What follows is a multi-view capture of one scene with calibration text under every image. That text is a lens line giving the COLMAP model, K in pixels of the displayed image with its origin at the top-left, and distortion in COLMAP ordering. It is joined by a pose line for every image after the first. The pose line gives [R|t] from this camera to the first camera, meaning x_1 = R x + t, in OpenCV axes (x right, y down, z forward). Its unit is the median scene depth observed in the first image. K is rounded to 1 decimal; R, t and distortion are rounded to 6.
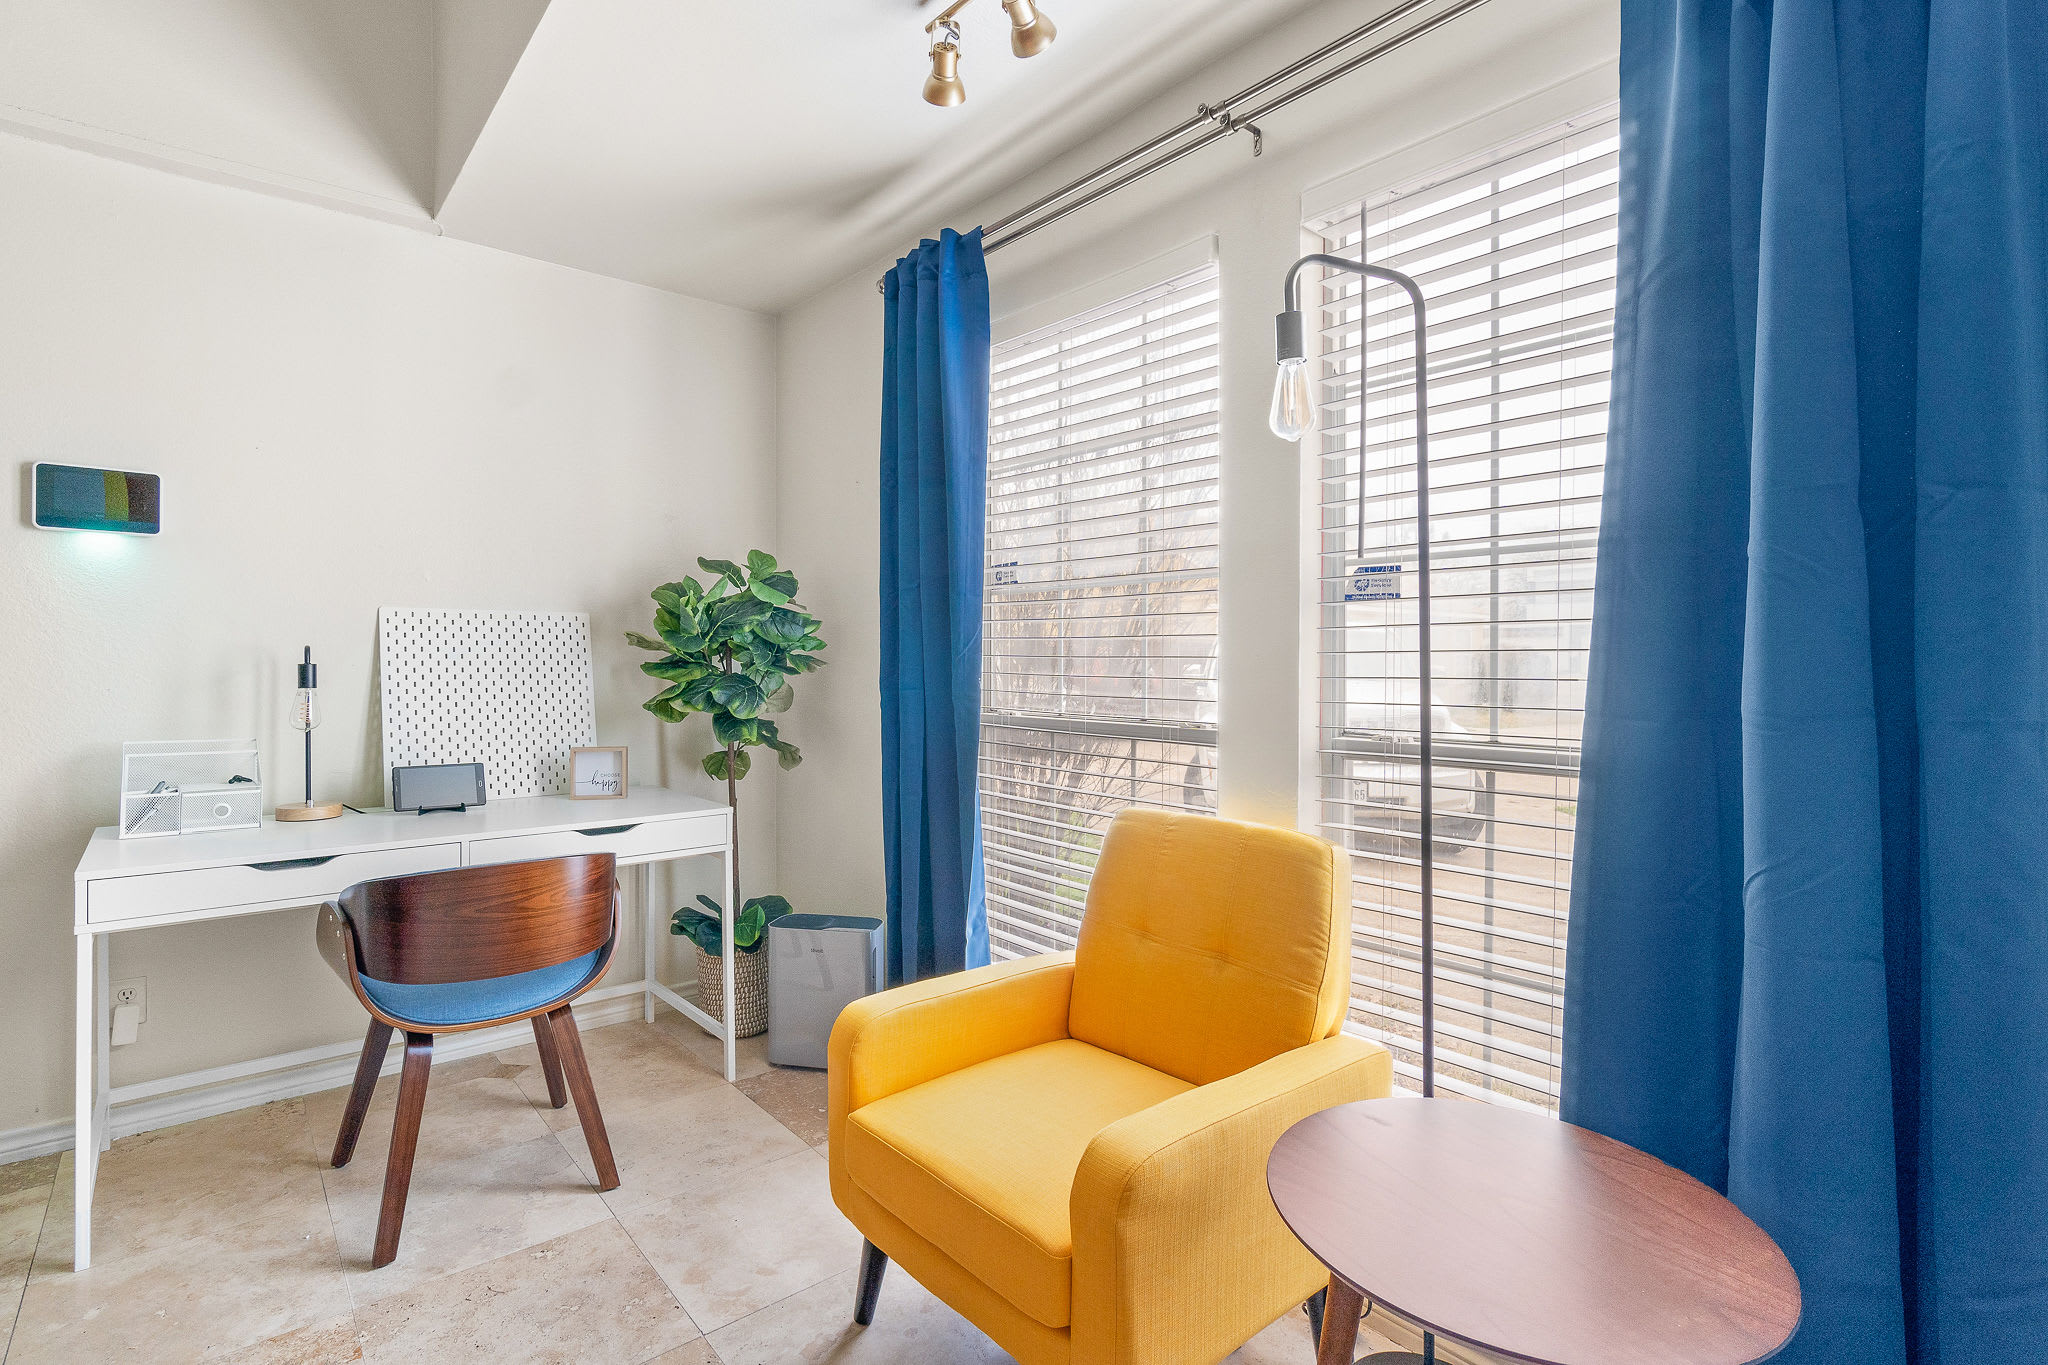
lens RADIAL K [[961.7, 0, 1027.5], [0, 961.7, 668.4], [0, 0, 1]] dist [-0.001327, 0.000225]
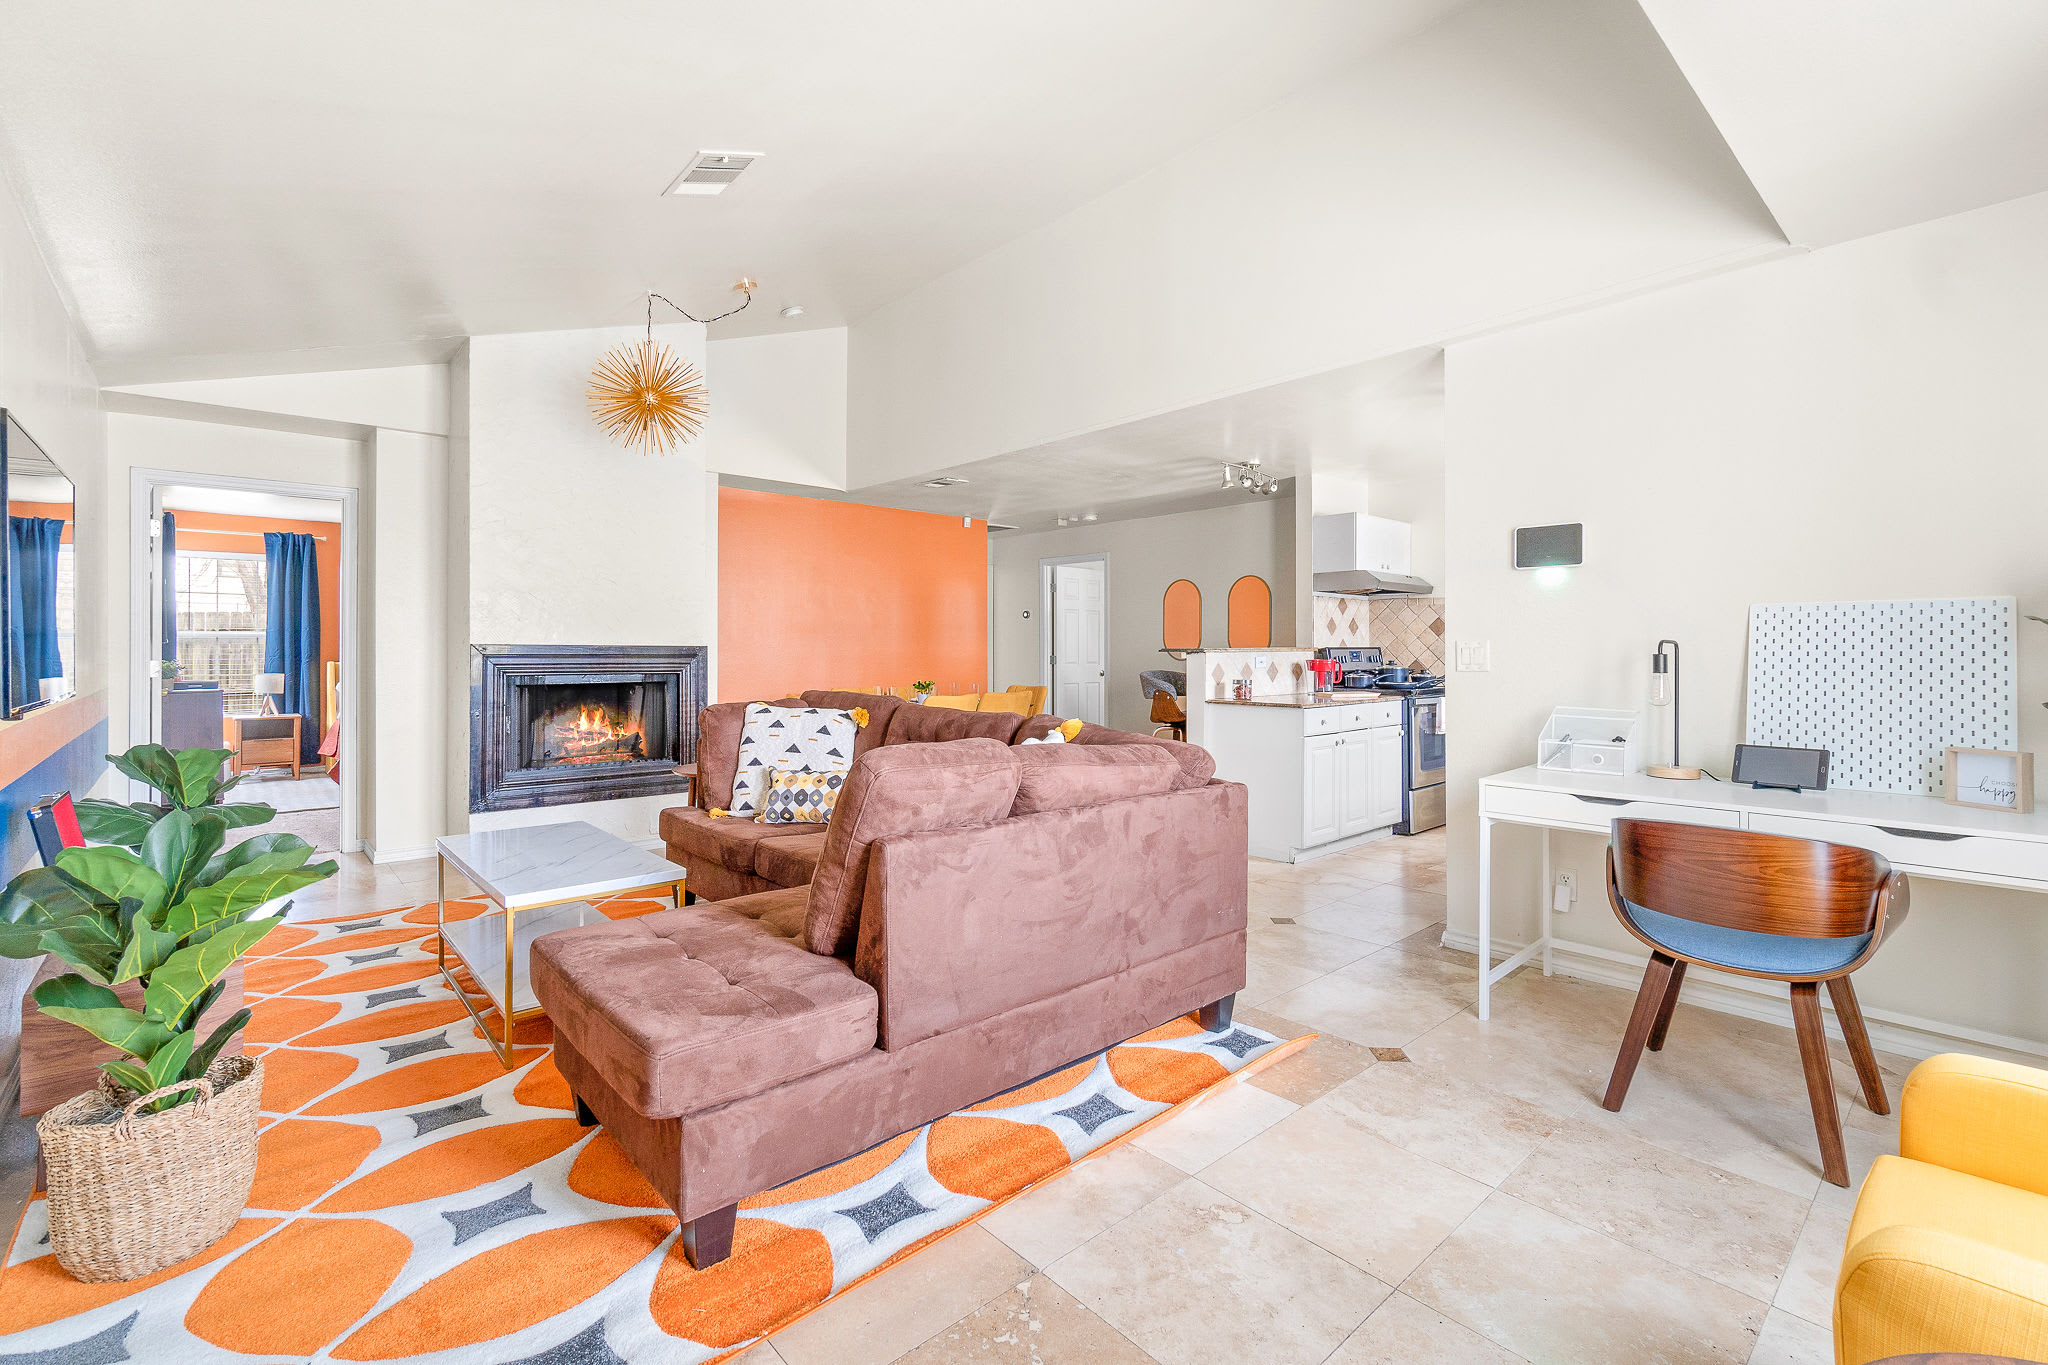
lens RADIAL K [[891.8, 0, 997.1], [0, 891.8, 648.0], [0, 0, 1]] dist [-0.007783, 0.001303]
pose [[0.021282, -0.005458, -0.999759, 0.414893], [-0.006205, 0.999965, -0.005591, -0.000691], [0.999754, 0.006322, 0.021248, 0.099443]]
